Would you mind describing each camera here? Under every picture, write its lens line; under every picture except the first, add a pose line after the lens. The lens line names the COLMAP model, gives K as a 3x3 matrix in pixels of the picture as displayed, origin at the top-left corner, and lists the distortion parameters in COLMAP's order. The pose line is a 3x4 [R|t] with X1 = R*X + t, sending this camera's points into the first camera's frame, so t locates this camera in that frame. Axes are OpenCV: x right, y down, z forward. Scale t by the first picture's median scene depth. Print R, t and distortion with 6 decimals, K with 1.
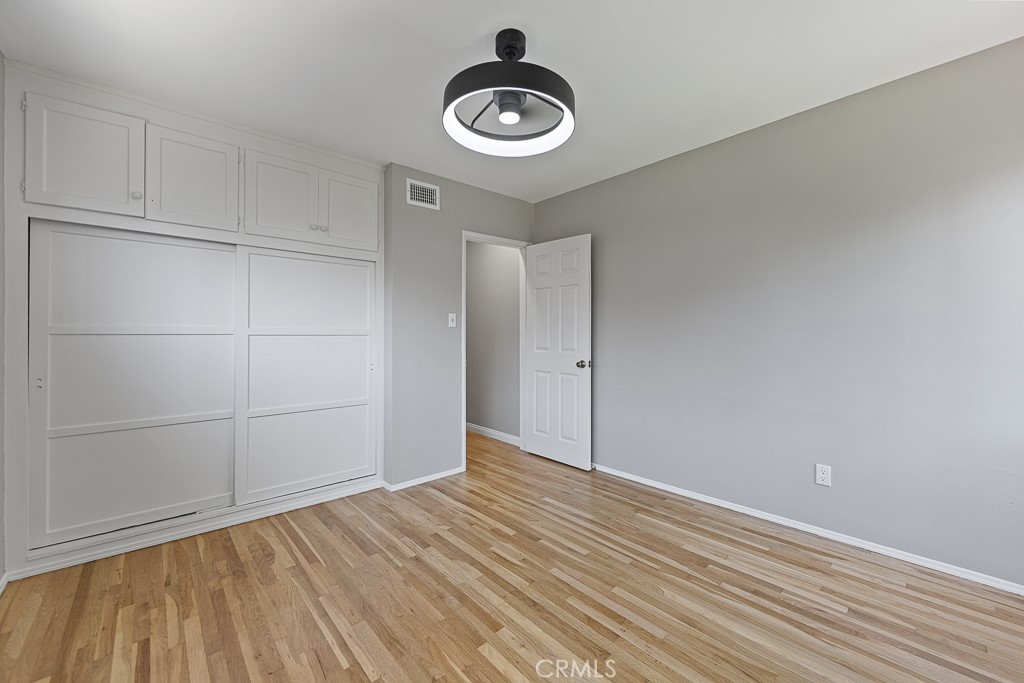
lens RADIAL K [[406.4, 0, 505.9], [0, 406.4, 338.2], [0, 0, 1]] dist [-0.004141, -0.000149]
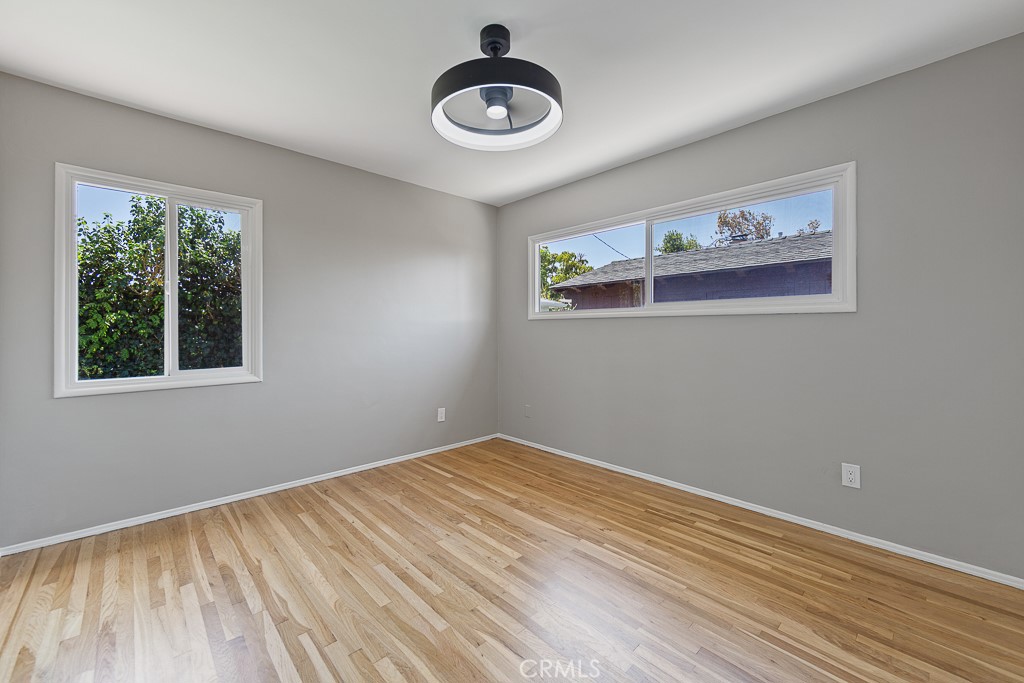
lens RADIAL K [[406.4, 0, 512.7], [0, 406.4, 332.6], [0, 0, 1]] dist [-0.004141, -0.000149]
pose [[-0.999323, 0.004878, -0.036460, 0.008200], [0.004351, 0.999885, 0.014516, -0.013587], [0.036527, 0.014347, -0.999230, 2.089972]]
